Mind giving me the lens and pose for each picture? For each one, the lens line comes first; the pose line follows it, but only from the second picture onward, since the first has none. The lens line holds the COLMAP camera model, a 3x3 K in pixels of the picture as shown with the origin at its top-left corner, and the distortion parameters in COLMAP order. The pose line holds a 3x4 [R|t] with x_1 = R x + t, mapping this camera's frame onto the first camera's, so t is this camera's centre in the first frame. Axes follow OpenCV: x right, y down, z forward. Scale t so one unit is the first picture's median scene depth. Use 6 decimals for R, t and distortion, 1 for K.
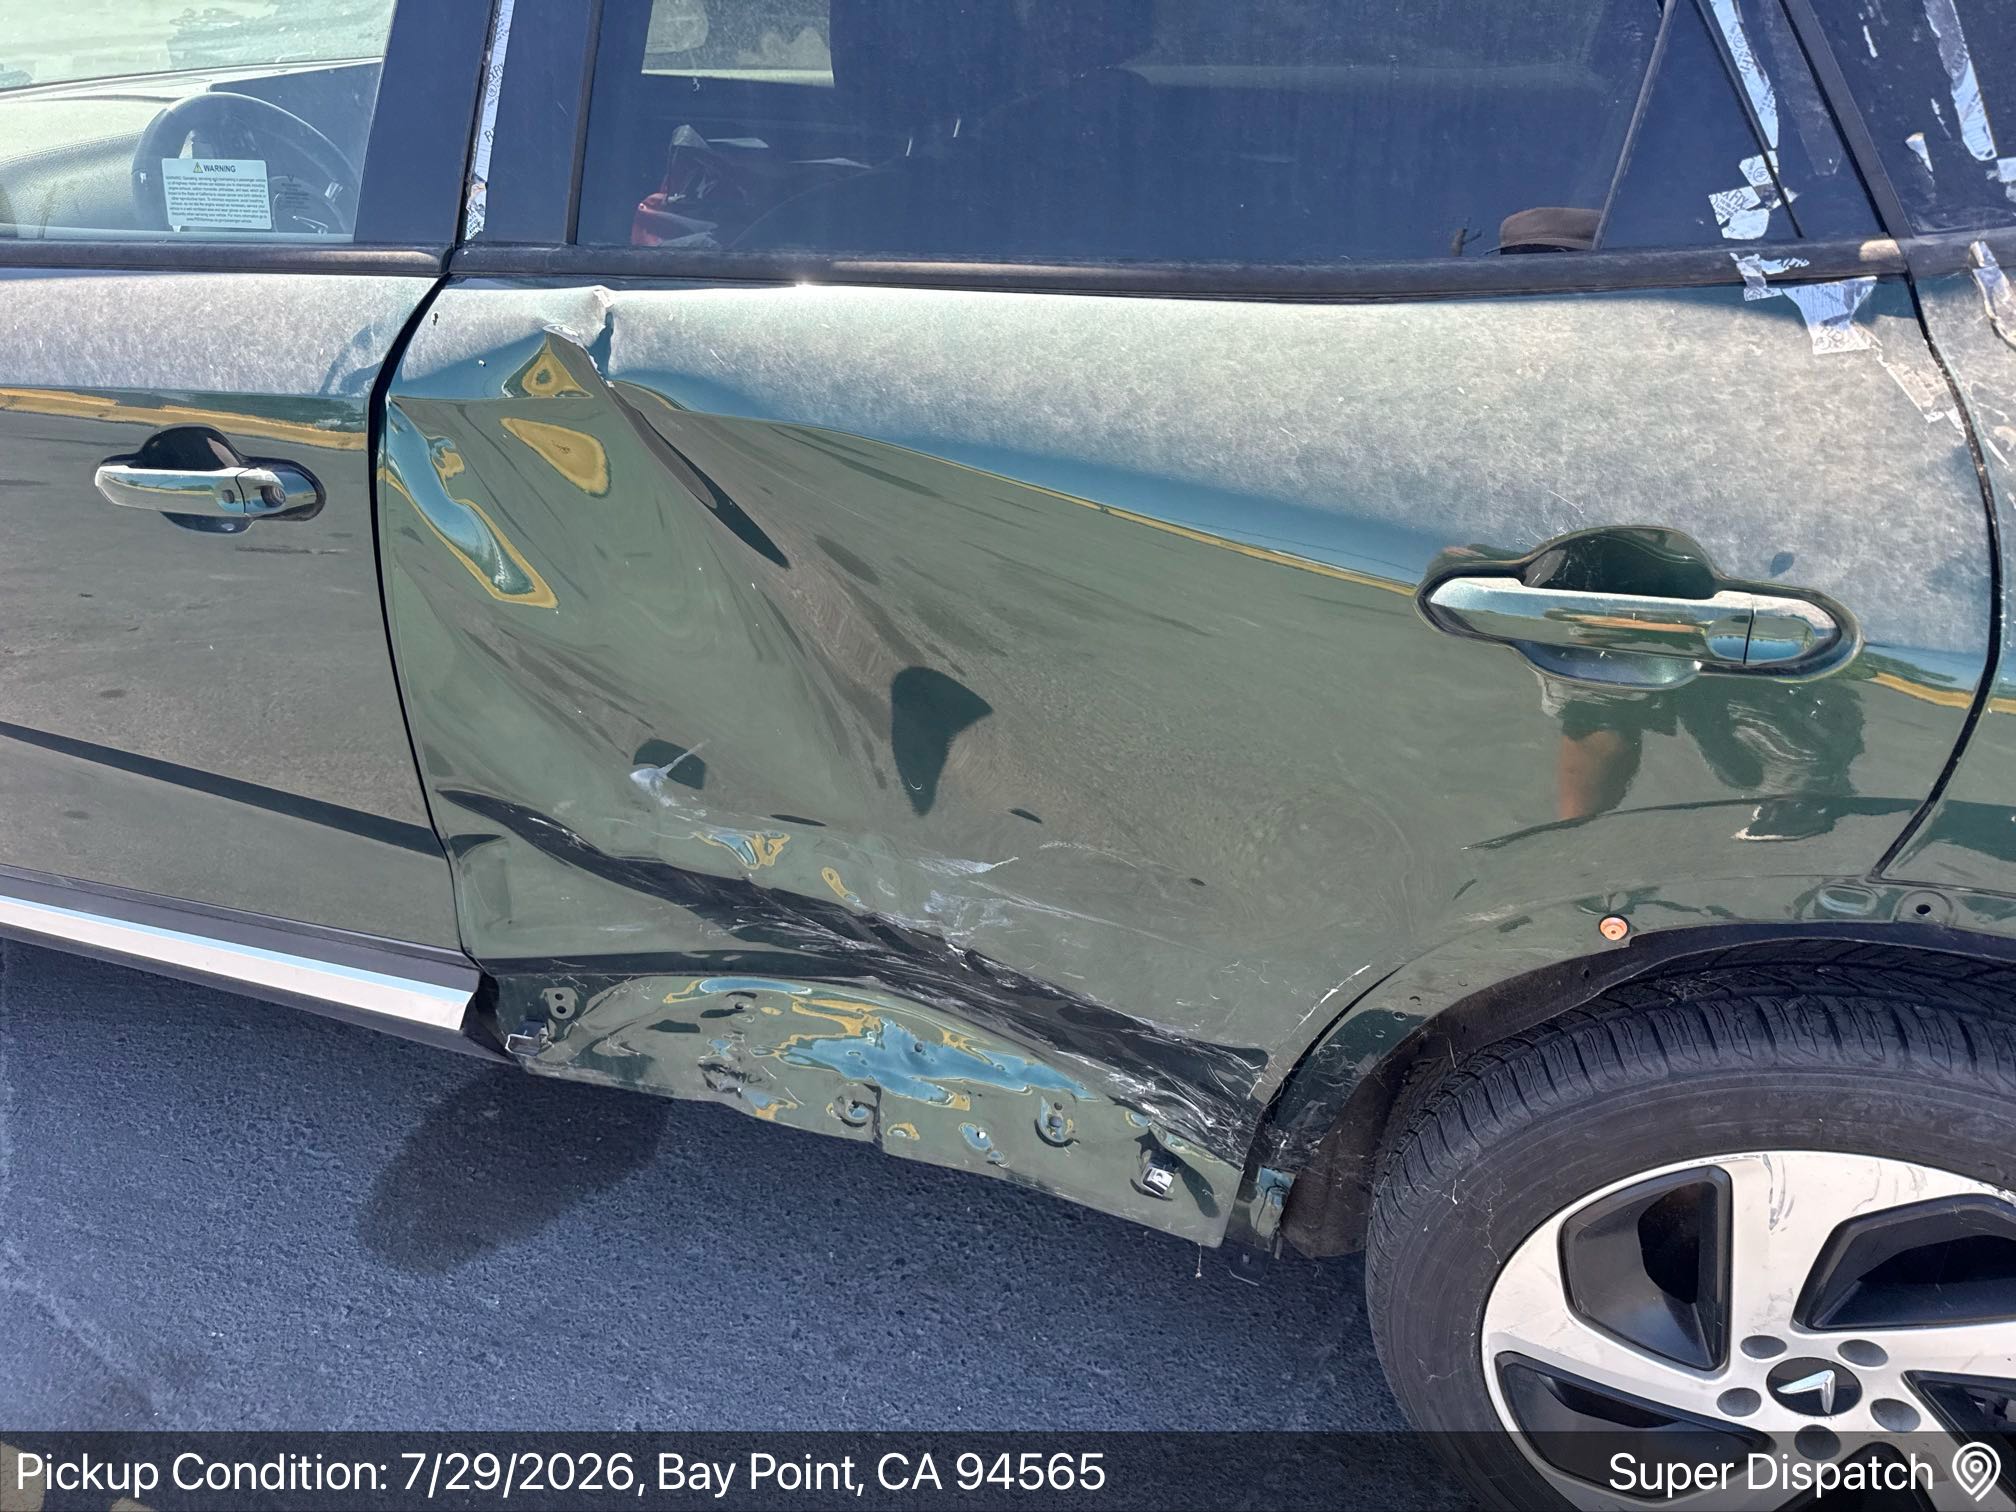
lens RADIAL K [[1433.3, 0, 1044.1], [0, 1433.3, 760.2], [0, 0, 1]] dist [0.035184, -0.034140]
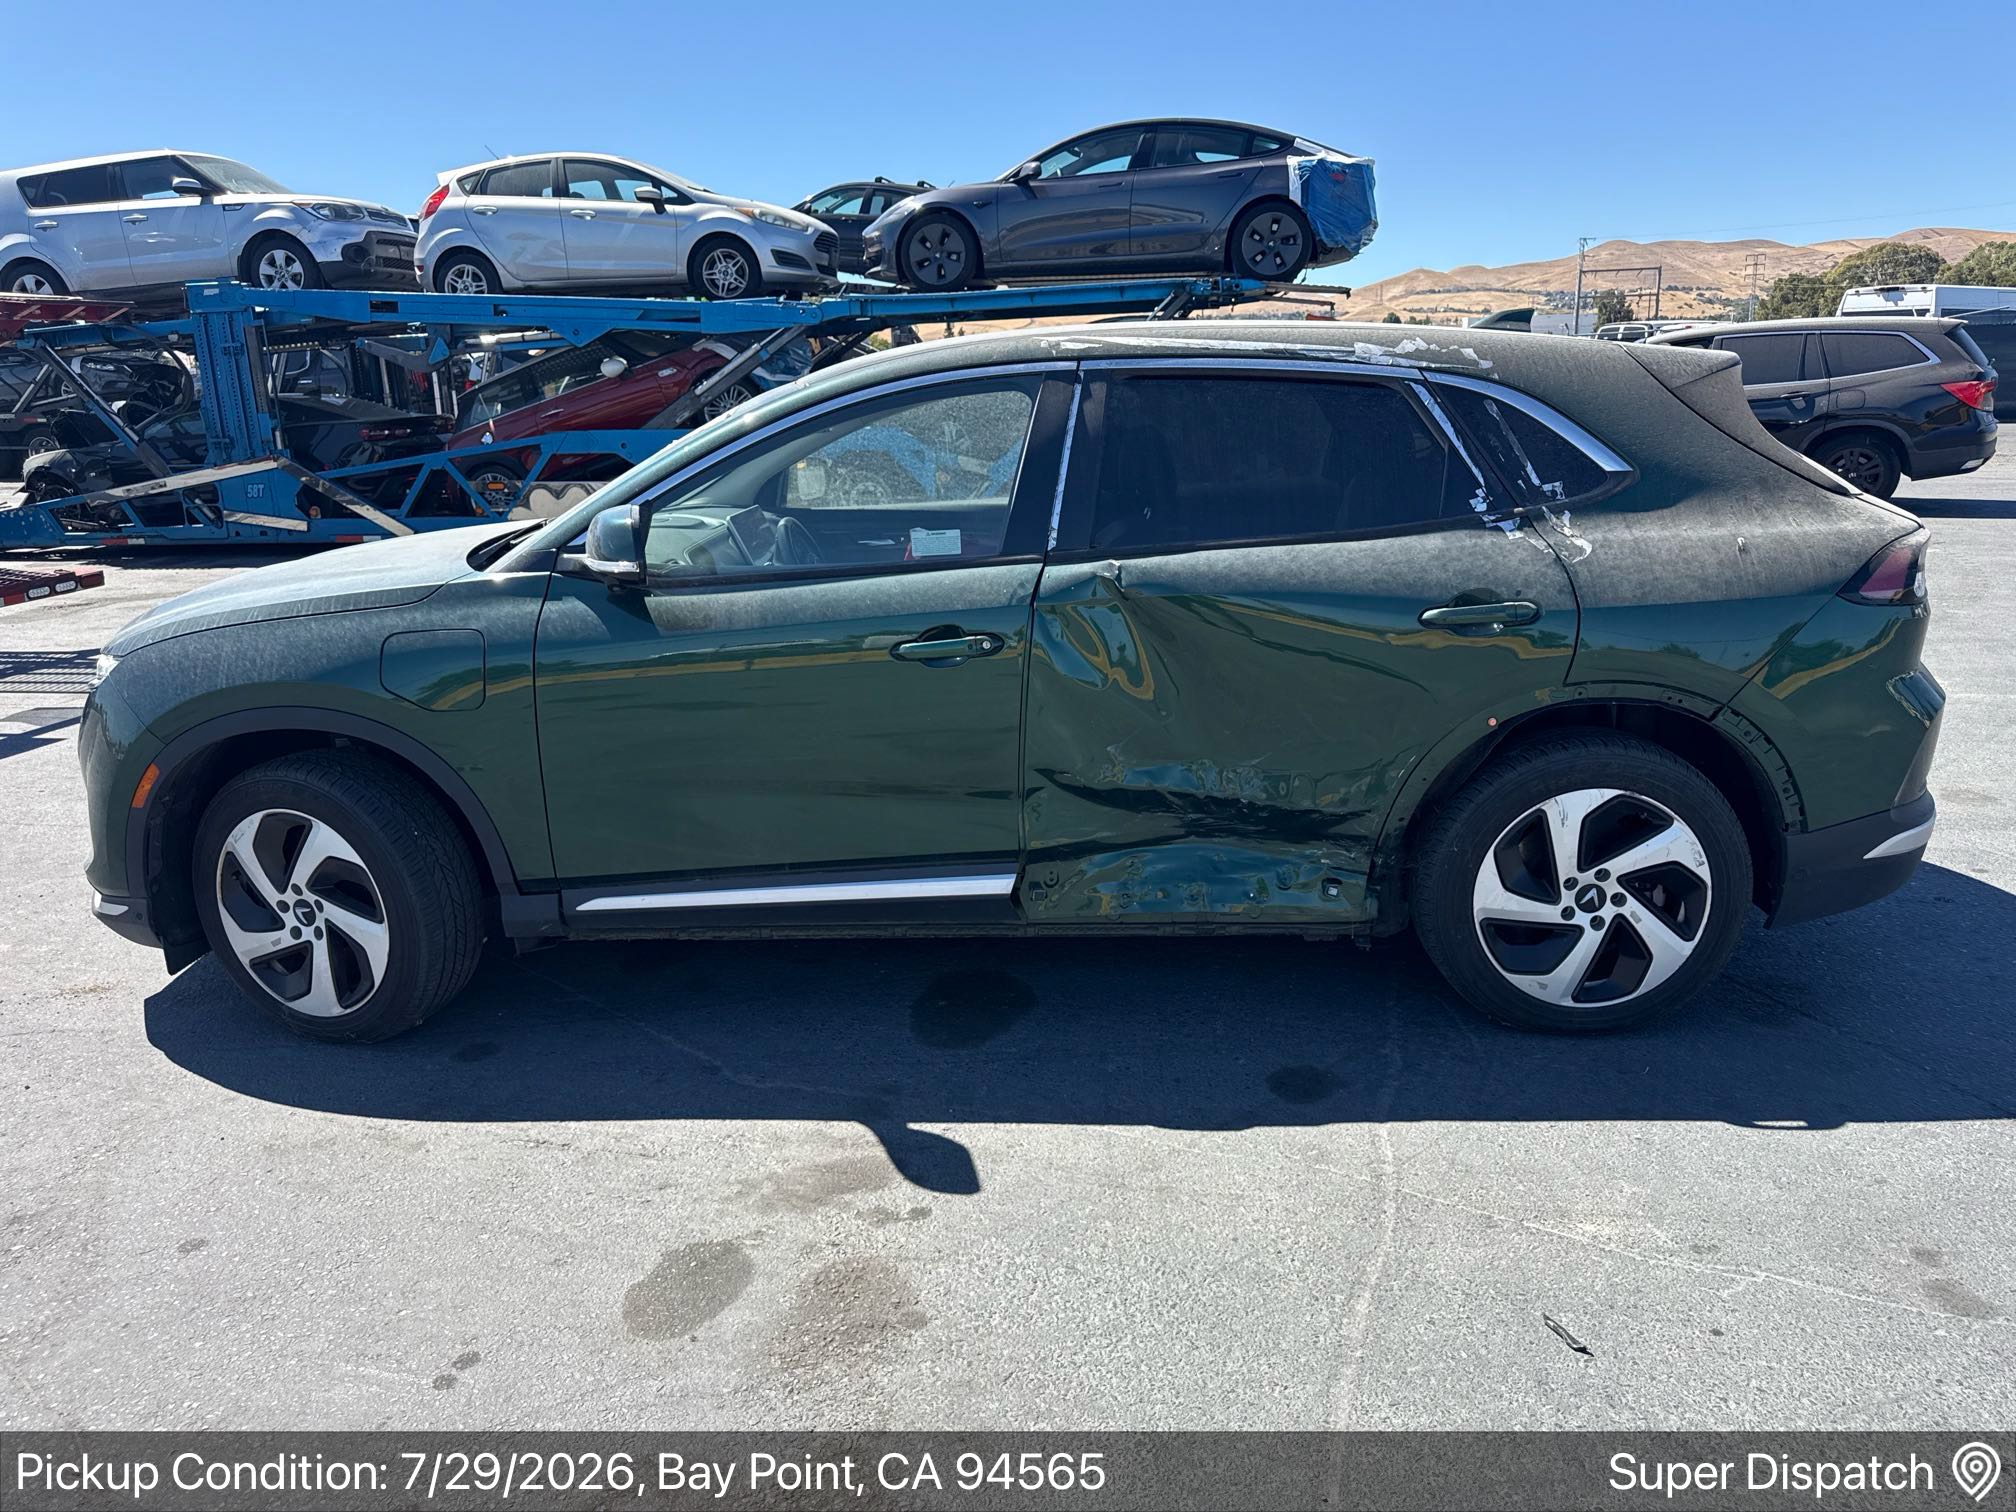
lens RADIAL K [[1433.3, 0, 1010.0], [0, 1433.3, 717.2], [0, 0, 1]] dist [0.035184, -0.034140]
pose [[0.962874, -0.094179, 0.252988, -1.276394], [0.164737, 0.947431, -0.274293, 0.725832], [-0.213856, 0.305787, 0.927772, -1.512374]]
